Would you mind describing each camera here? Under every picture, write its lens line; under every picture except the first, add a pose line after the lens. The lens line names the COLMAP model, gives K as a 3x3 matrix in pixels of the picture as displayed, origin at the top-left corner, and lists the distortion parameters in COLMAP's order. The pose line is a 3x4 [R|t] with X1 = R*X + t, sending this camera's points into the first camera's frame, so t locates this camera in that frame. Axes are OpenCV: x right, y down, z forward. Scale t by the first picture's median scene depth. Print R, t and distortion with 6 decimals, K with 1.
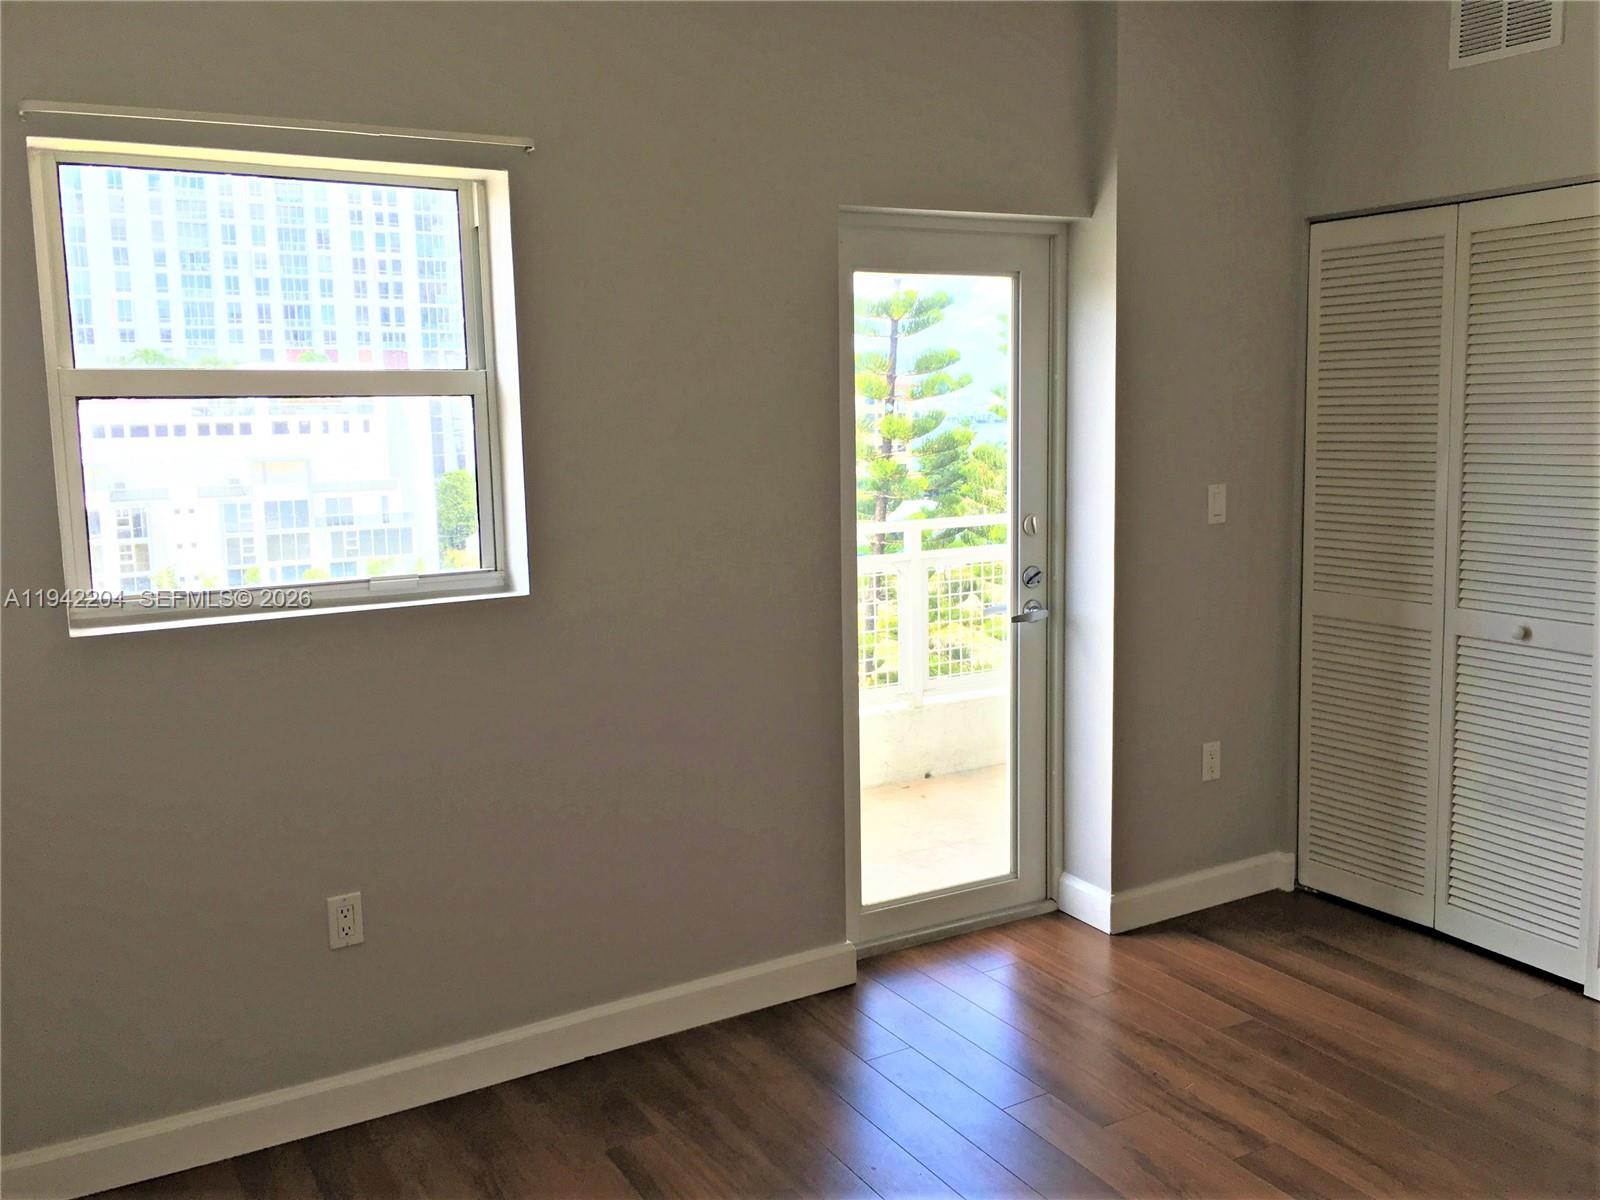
lens RADIAL K [[1401.9, 0, 800.0], [0, 1401.9, 600.0], [0, 0, 1]] dist [0.132431, -0.165510]
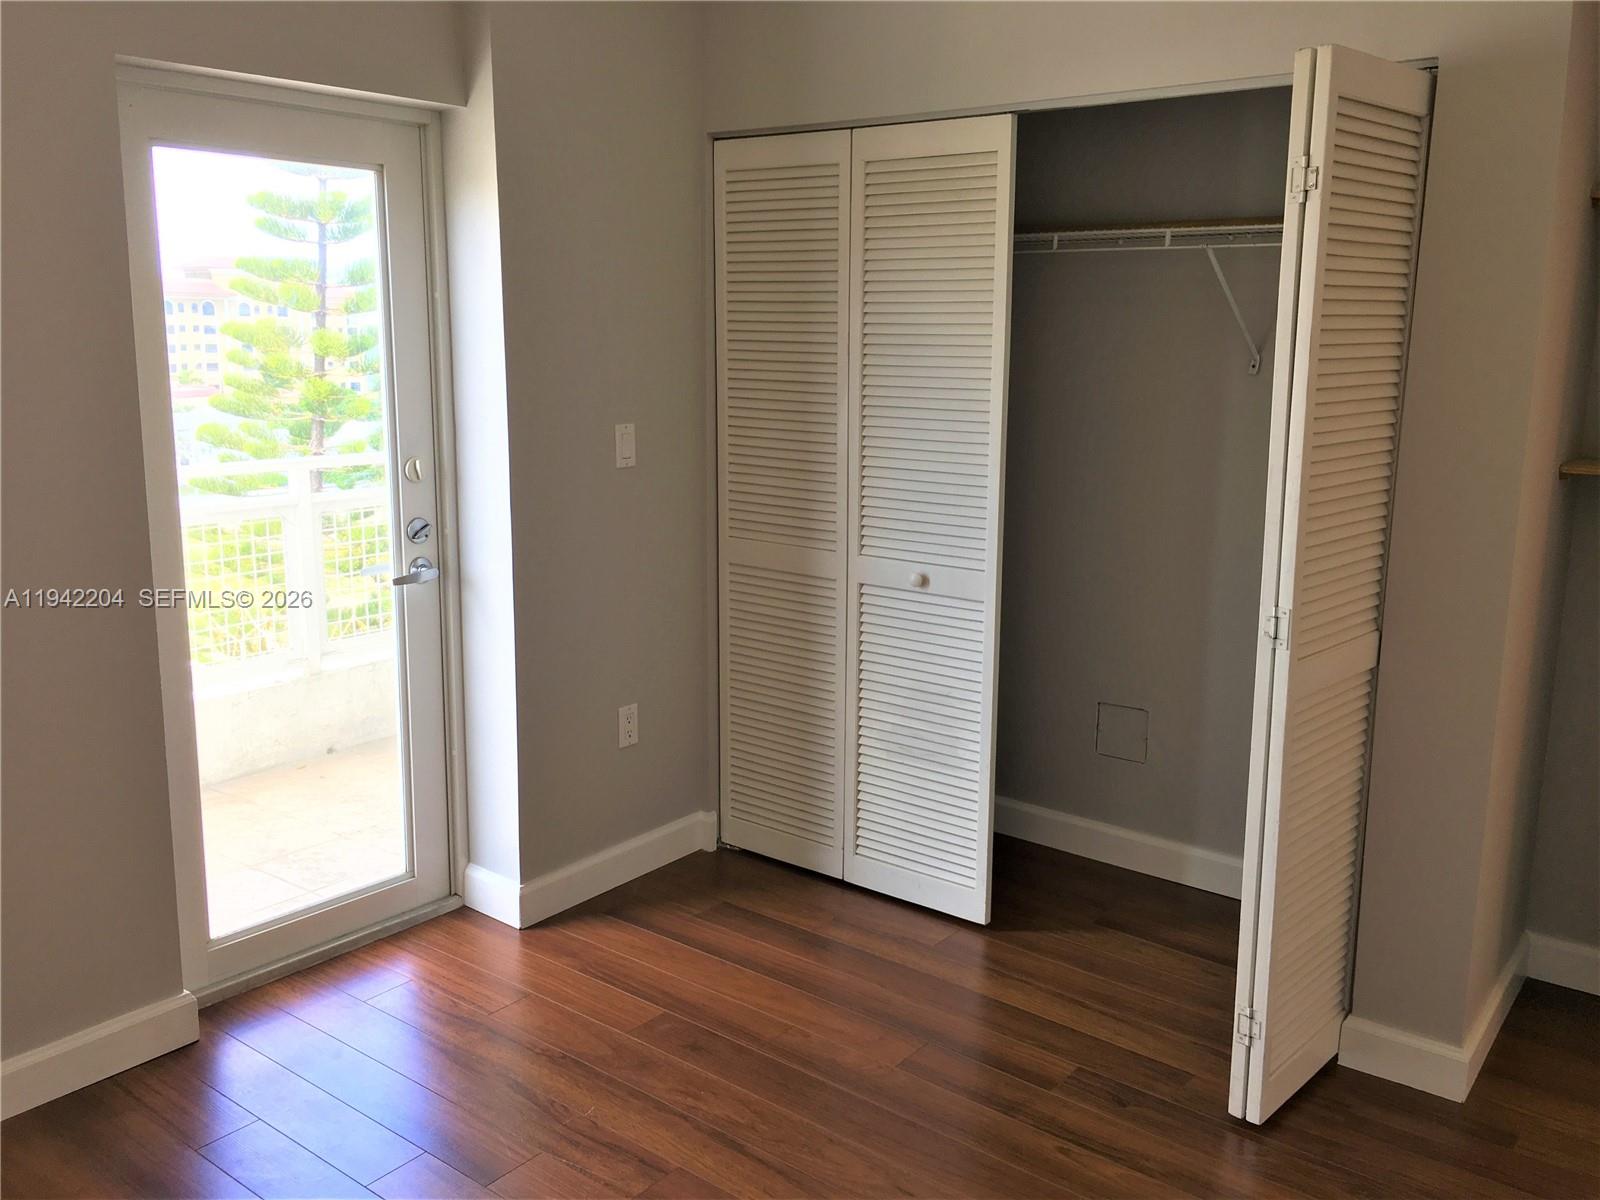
lens RADIAL K [[1401.9, 0, 800.0], [0, 1401.9, 600.0], [0, 0, 1]] dist [0.132431, -0.165510]
pose [[0.931938, -0.041418, 0.360243, 0.069939], [0.021936, 0.998075, 0.058003, -0.018939], [-0.361952, -0.046153, 0.931053, 0.114646]]
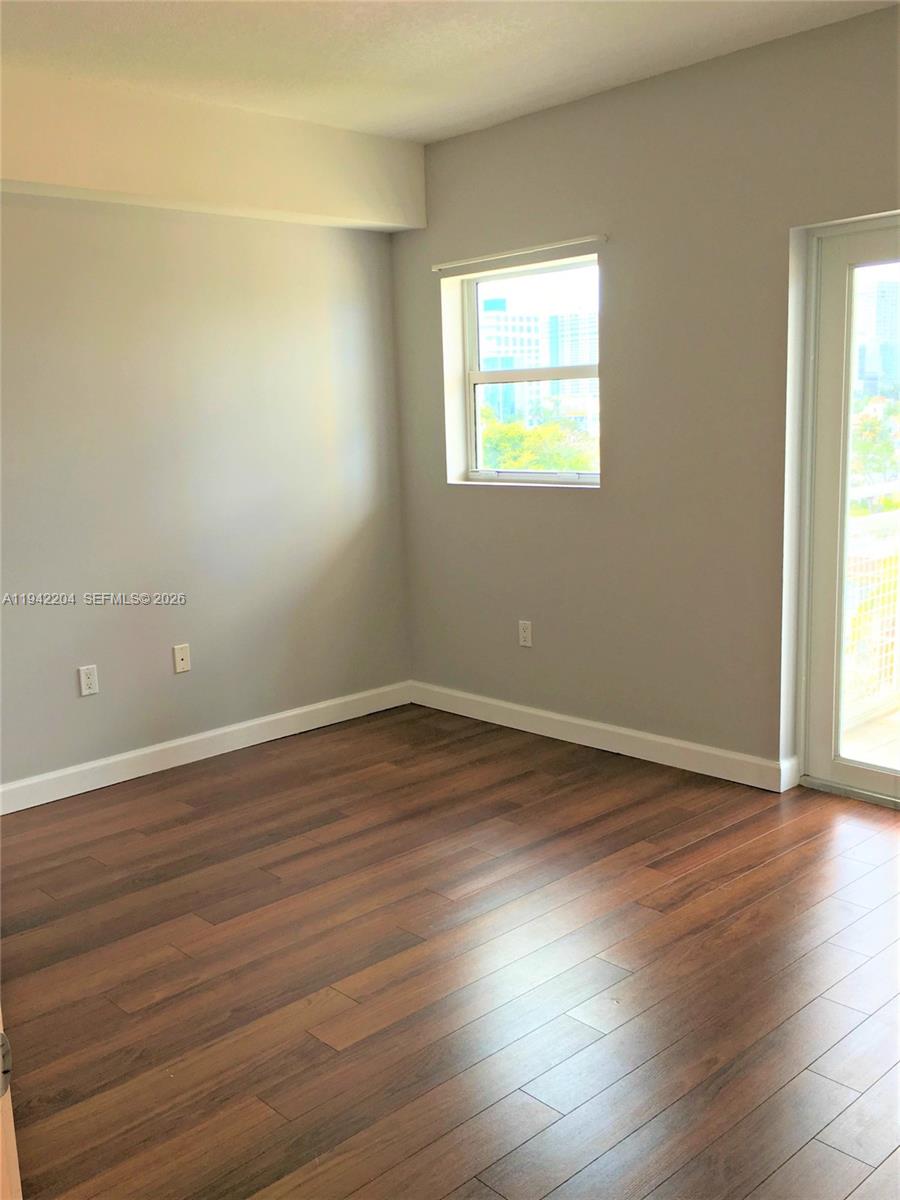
lens RADIAL K [[1051.4, 0, 450.0], [0, 1051.4, 600.0], [0, 0, 1]] dist [0.132431, -0.165510]
pose [[0.251444, 0.185109, -0.950005, 0.984600], [-0.104766, 0.980979, 0.163415, -0.058823], [0.962185, 0.058439, 0.266055, 0.416113]]
